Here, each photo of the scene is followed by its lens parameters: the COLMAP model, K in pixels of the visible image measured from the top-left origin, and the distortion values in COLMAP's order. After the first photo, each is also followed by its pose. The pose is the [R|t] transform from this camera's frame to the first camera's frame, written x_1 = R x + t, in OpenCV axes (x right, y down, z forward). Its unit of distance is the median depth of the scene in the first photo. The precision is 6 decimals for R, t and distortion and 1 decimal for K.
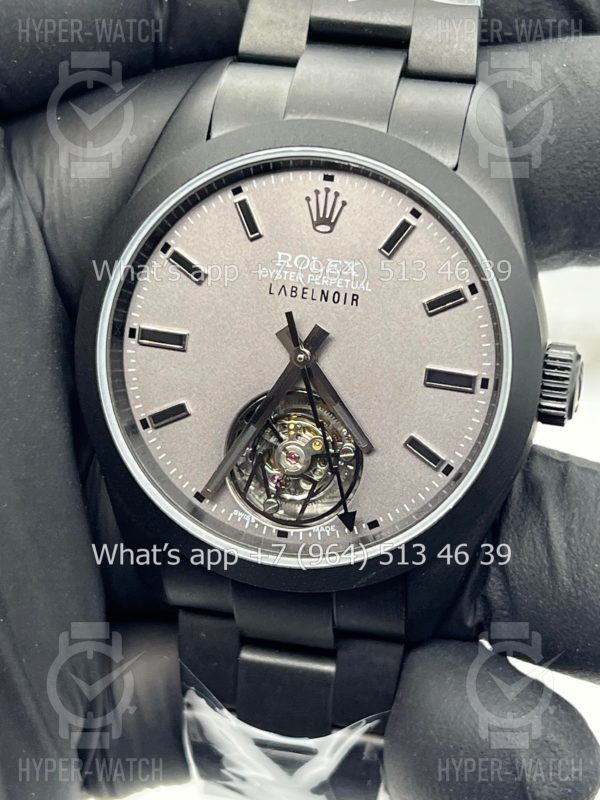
lens RADIAL K [[1864.7, 0, 286.6], [0, 1864.7, 400.6], [0, 0, 1]] dist [0.243425, 0.340996]
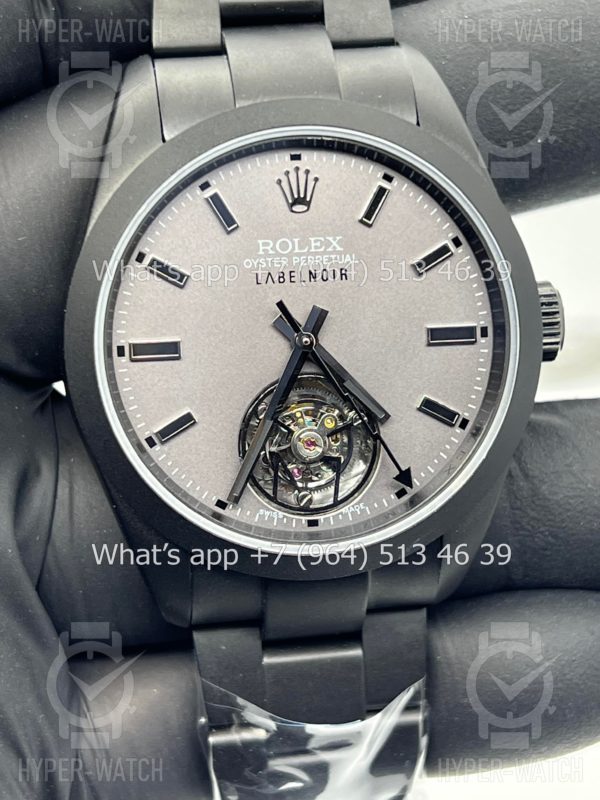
lens RADIAL K [[1864.7, 0, 286.6], [0, 1864.7, 400.6], [0, 0, 1]] dist [0.243425, 0.340996]
pose [[0.938595, -0.193139, 0.285896, -0.286863], [0.198989, 0.979963, 0.008742, -0.002881], [-0.281856, 0.048685, 0.958221, 0.062256]]
